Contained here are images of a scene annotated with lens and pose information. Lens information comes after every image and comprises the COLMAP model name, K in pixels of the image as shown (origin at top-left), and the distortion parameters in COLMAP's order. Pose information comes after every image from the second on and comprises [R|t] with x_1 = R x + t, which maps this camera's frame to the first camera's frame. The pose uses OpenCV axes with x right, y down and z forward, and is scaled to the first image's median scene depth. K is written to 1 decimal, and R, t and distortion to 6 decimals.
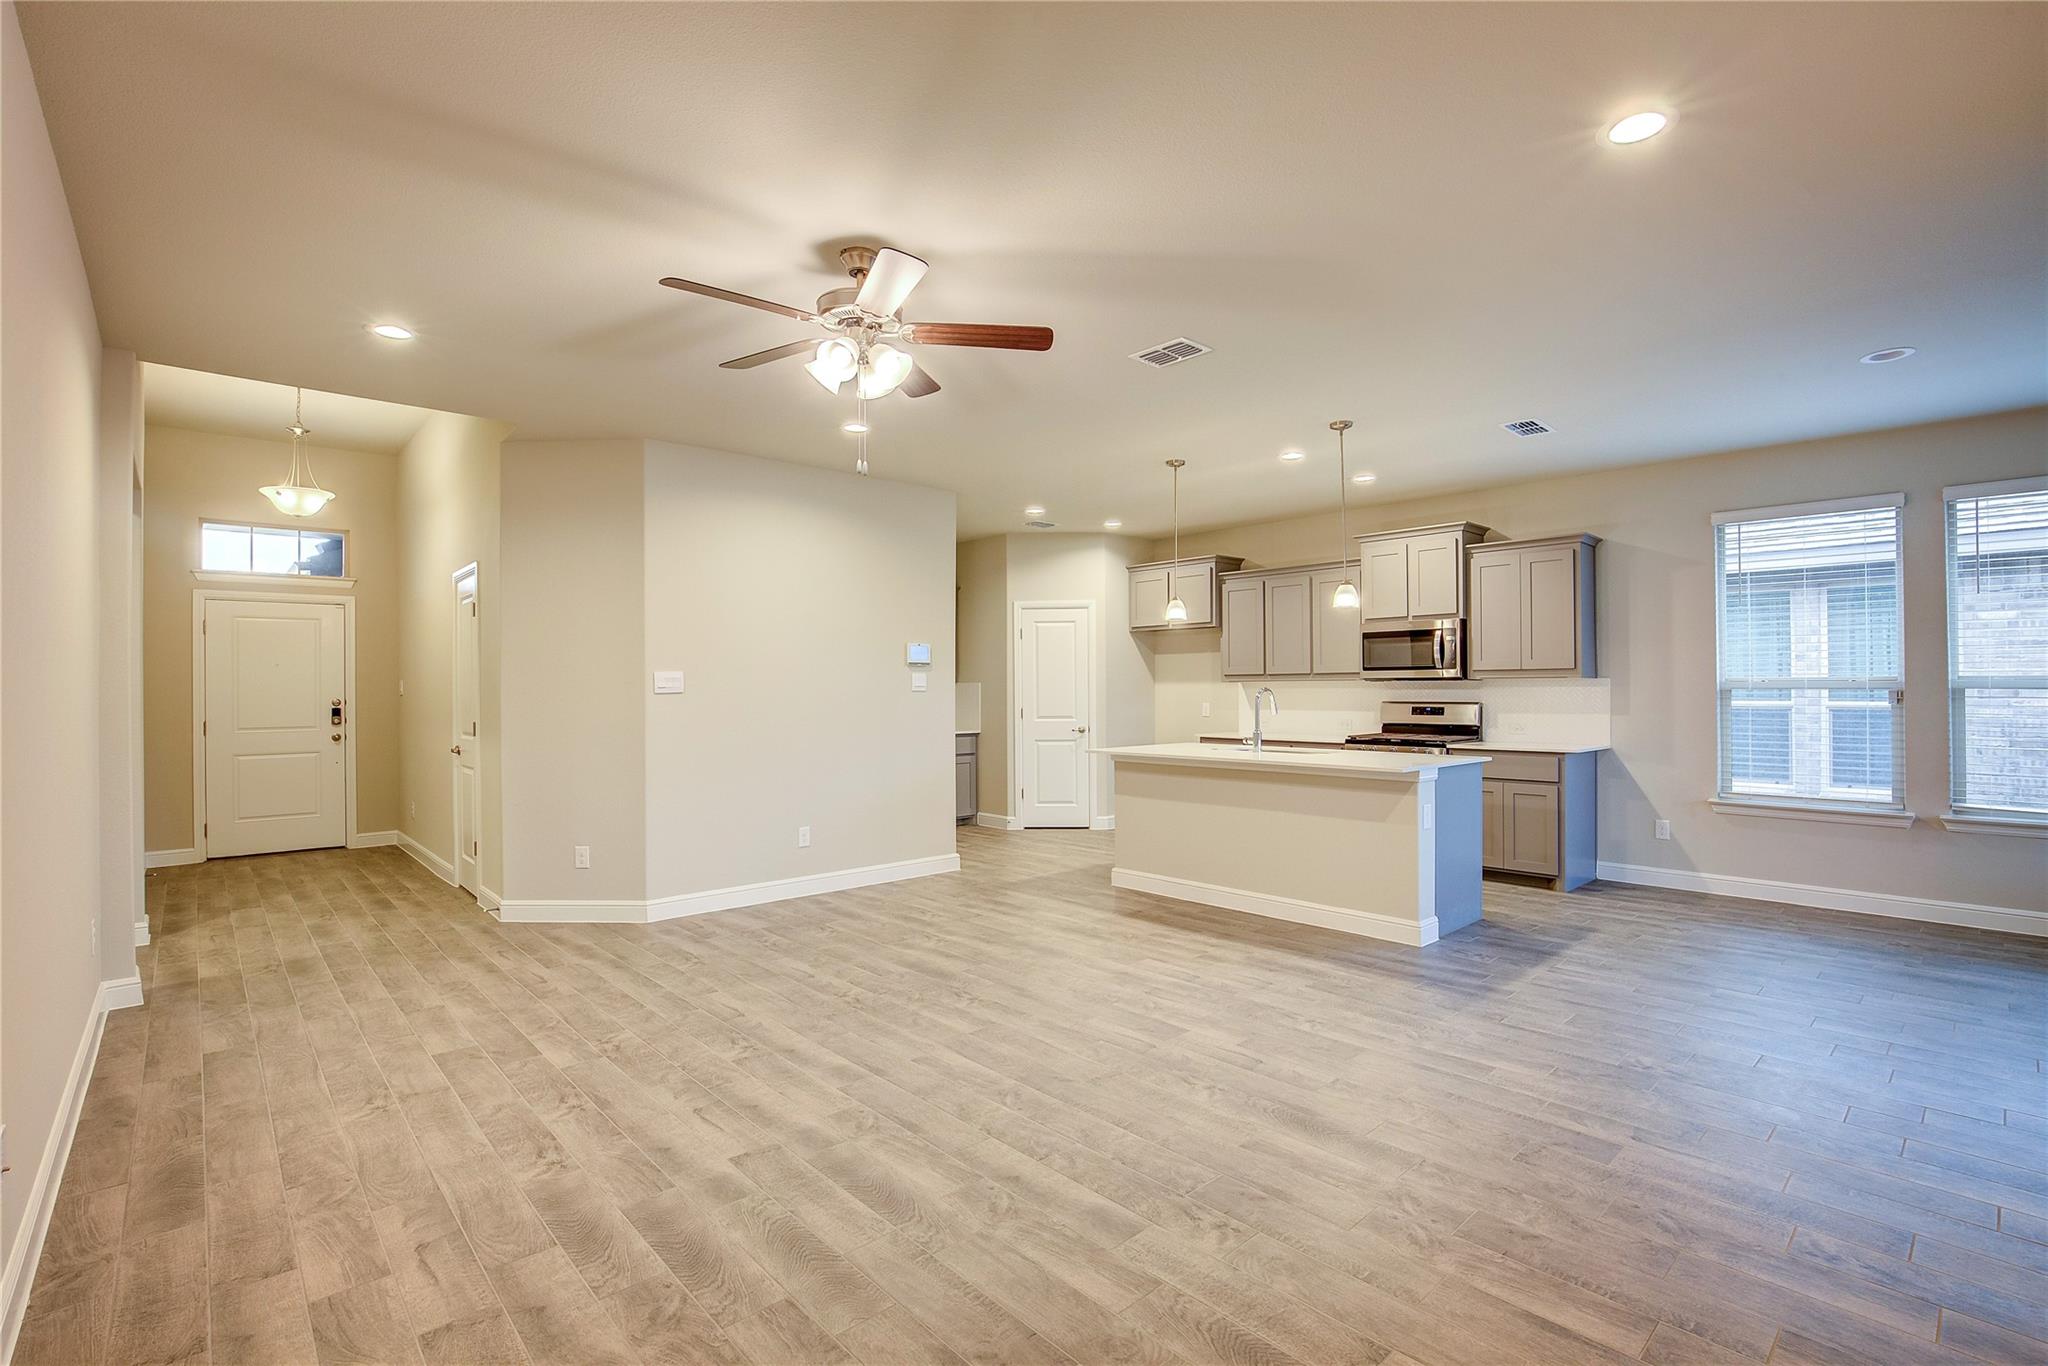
lens RADIAL K [[934.5, 0, 1035.1], [0, 934.5, 691.2], [0, 0, 1]] dist [-0.041238, 0.008737]
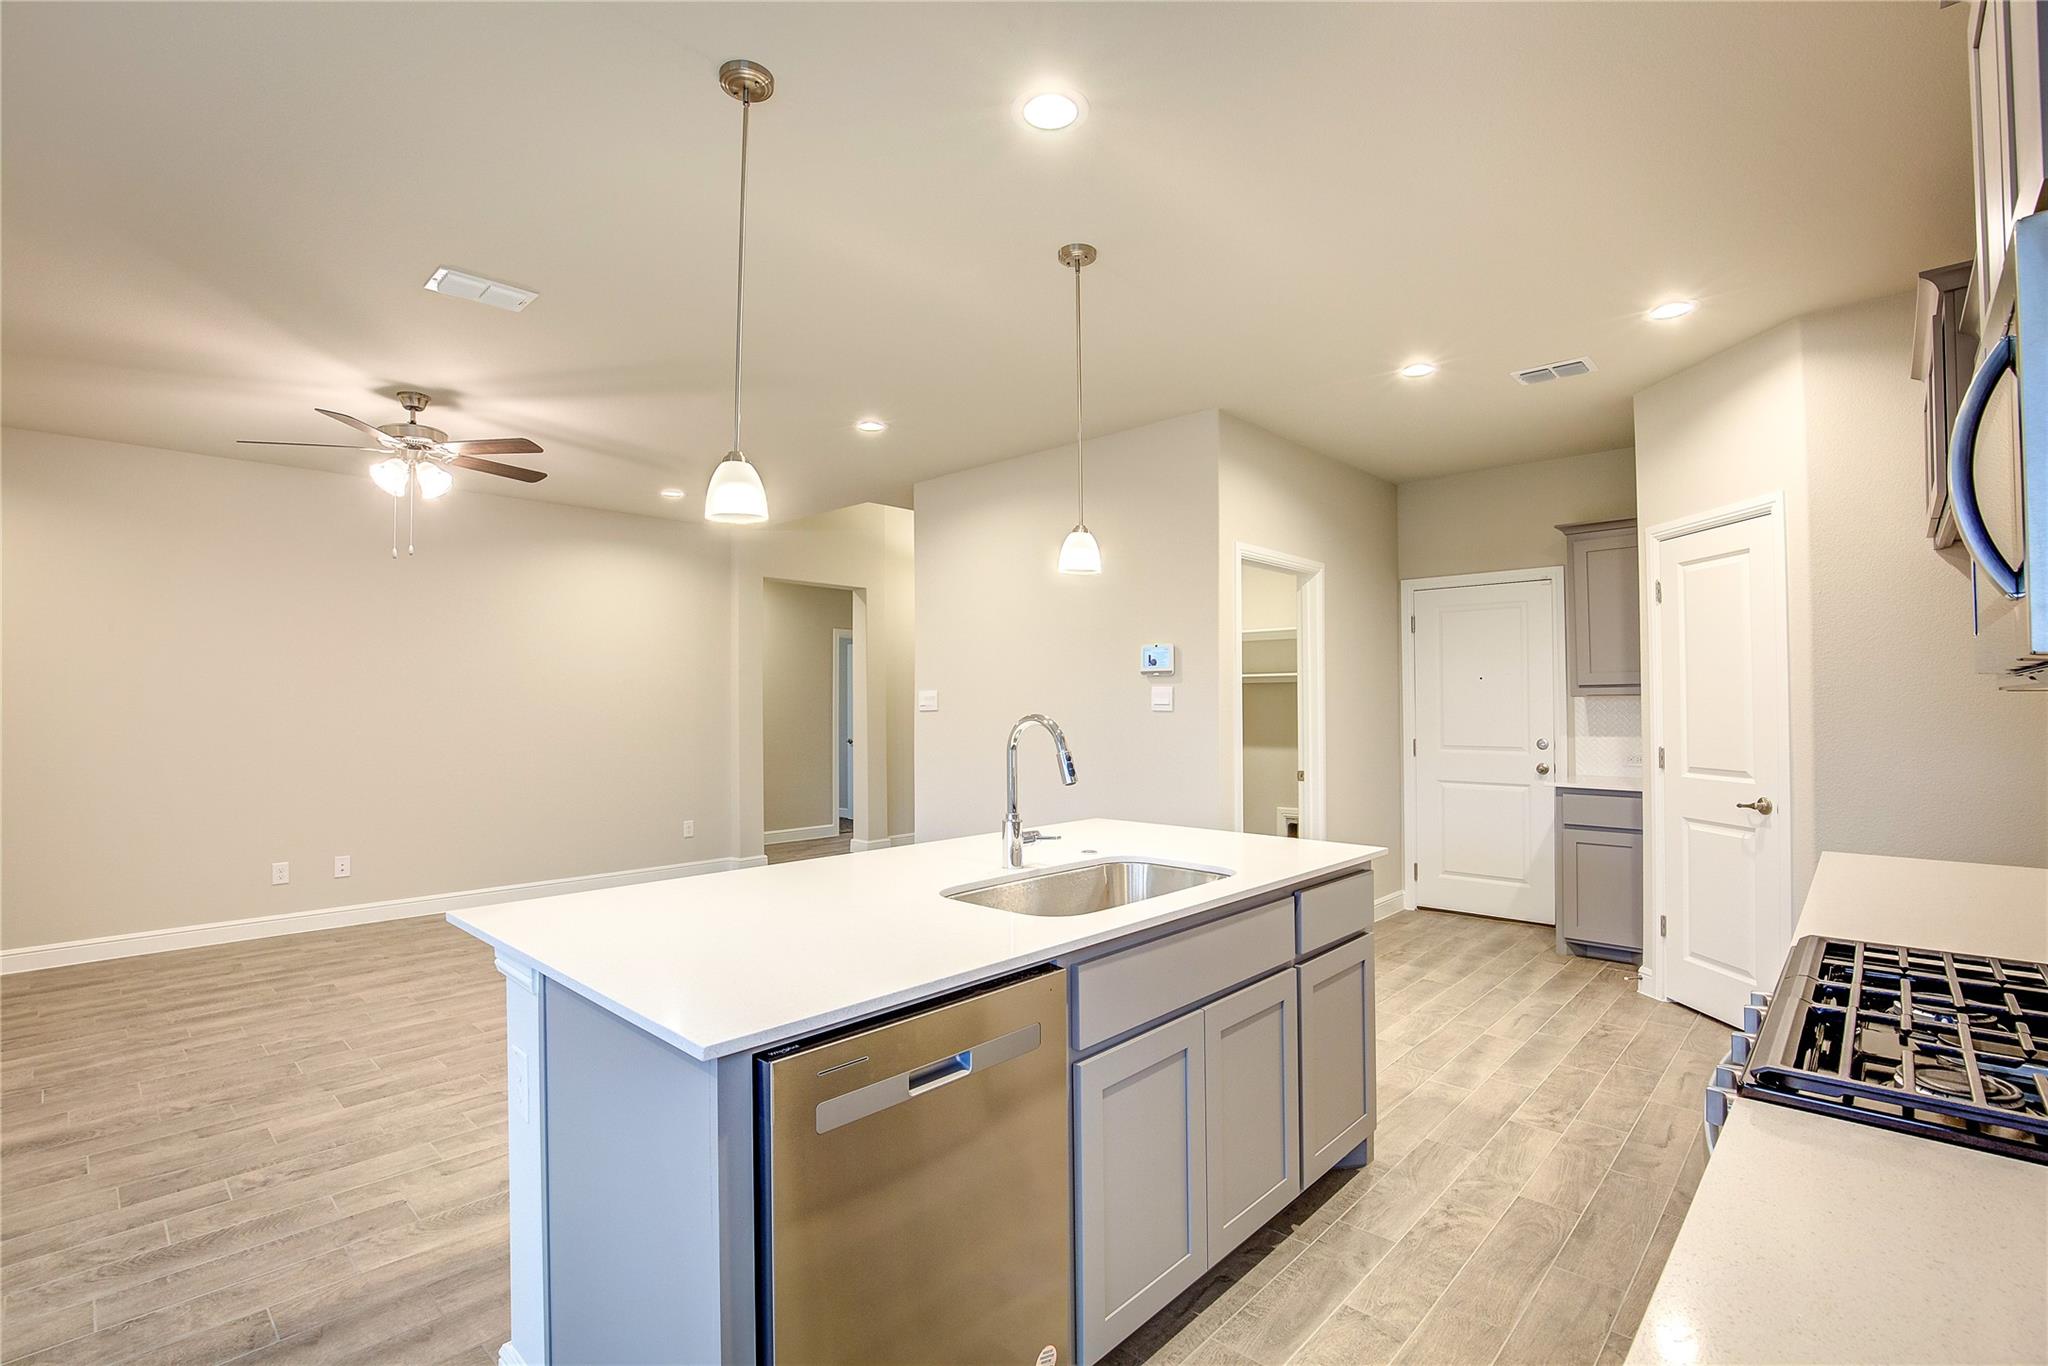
lens RADIAL K [[934.5, 0, 1035.1], [0, 934.5, 691.2], [0, 0, 1]] dist [-0.041238, 0.008737]
pose [[0.075554, -0.010031, -0.997091, 1.125292], [0.002497, 0.999948, -0.009870, -0.016454], [0.997139, -0.001744, 0.075575, 1.663781]]
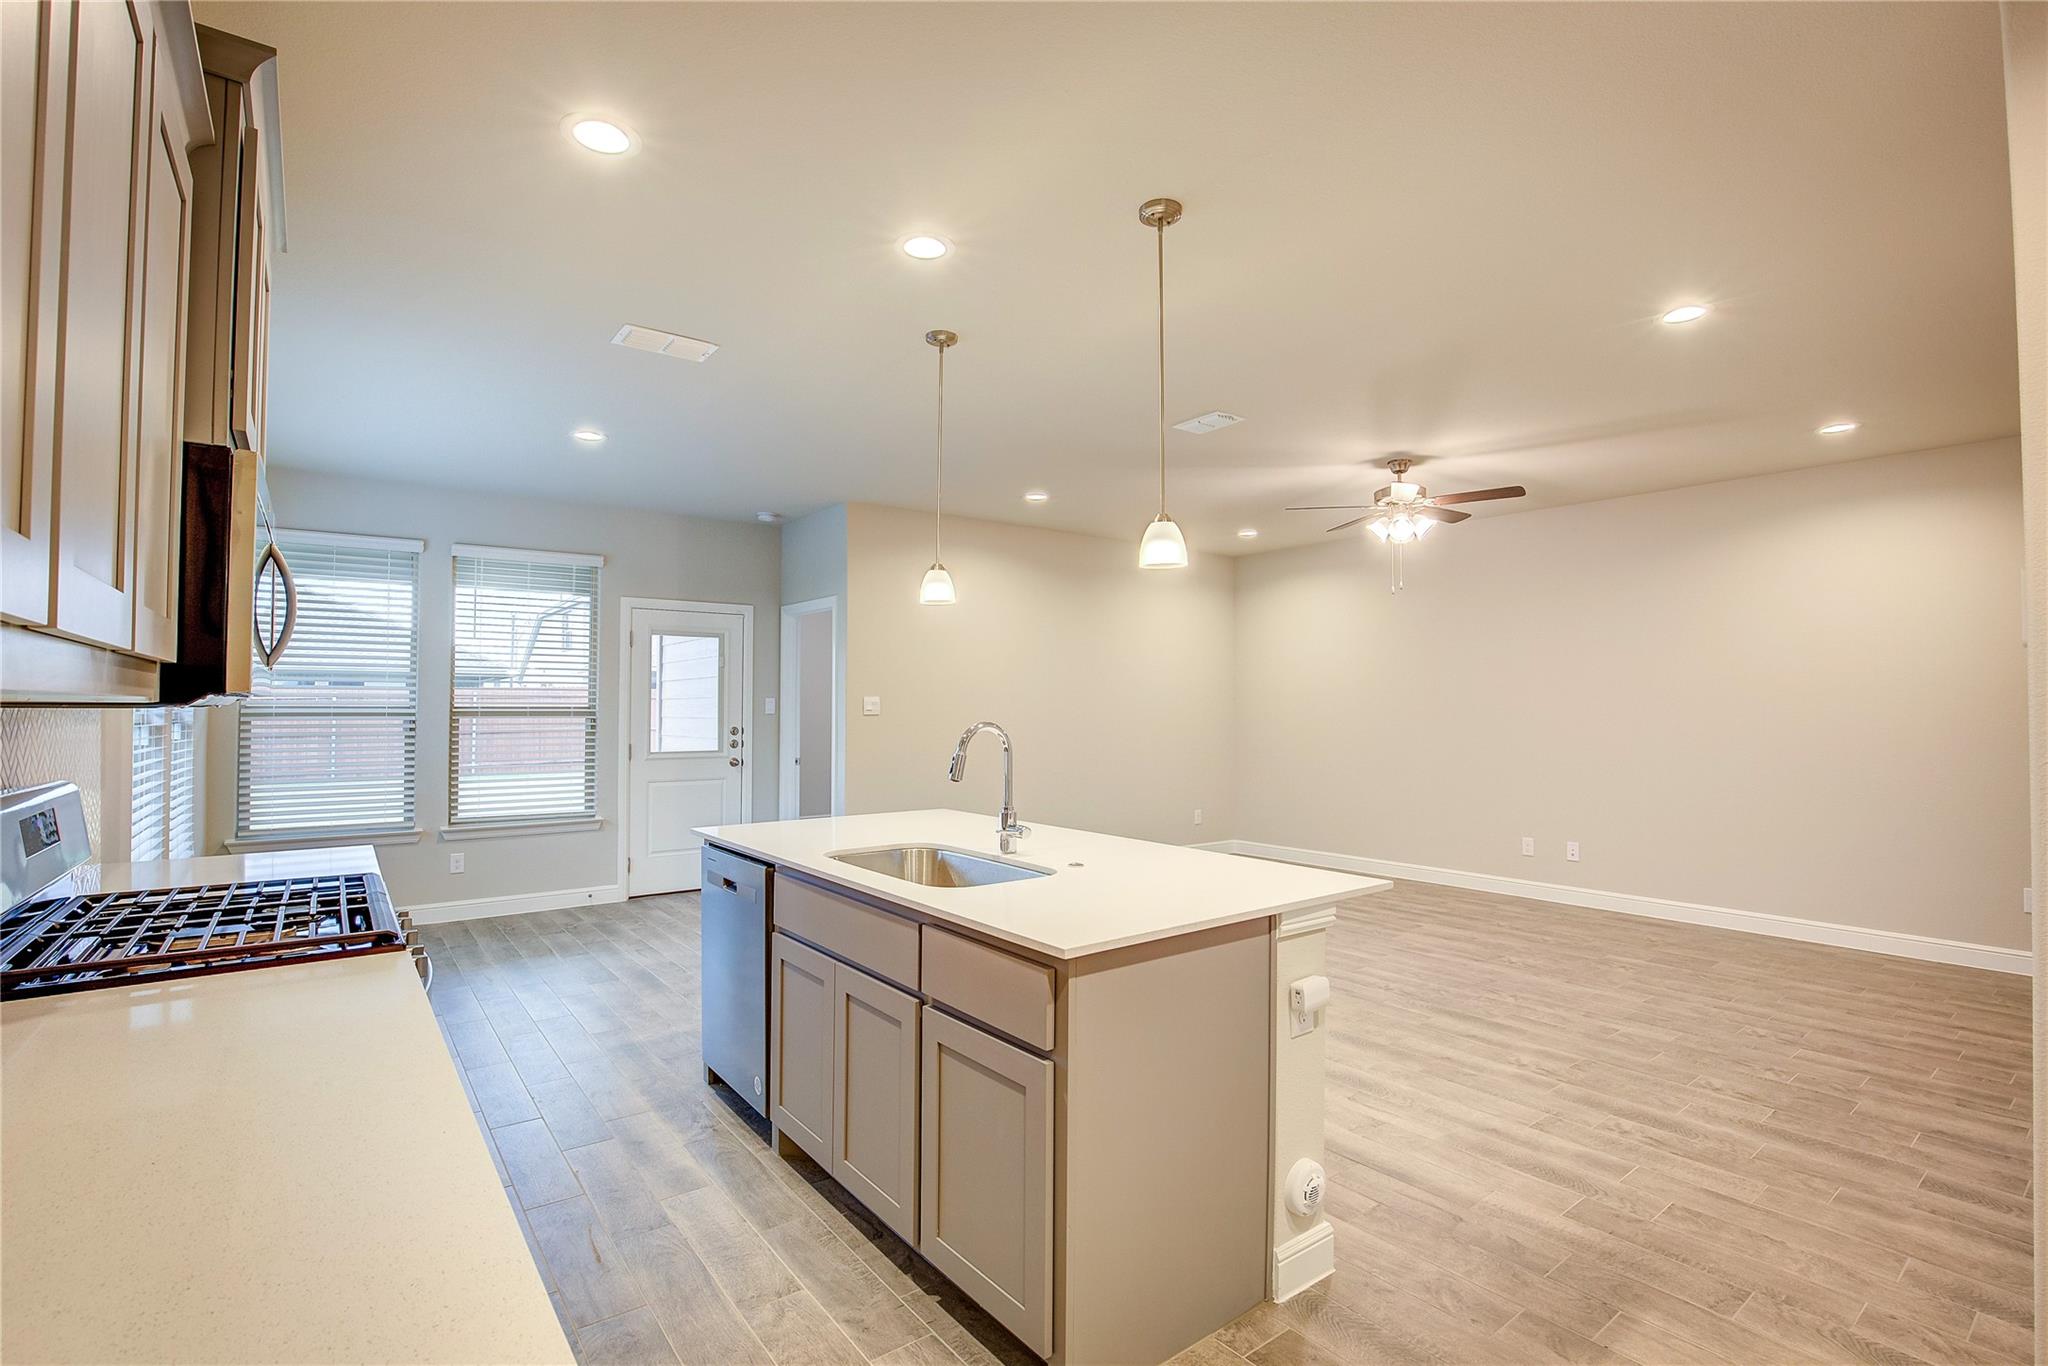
lens RADIAL K [[951.4, 0, 1025.4], [0, 951.4, 691.1], [0, 0, 1]] dist [-0.040199, 0.009229]
pose [[-0.995213, 0.004216, 0.097643, 0.304901], [0.002719, 0.999877, -0.015463, -0.020032], [-0.097696, -0.015124, -0.995101, 2.559206]]
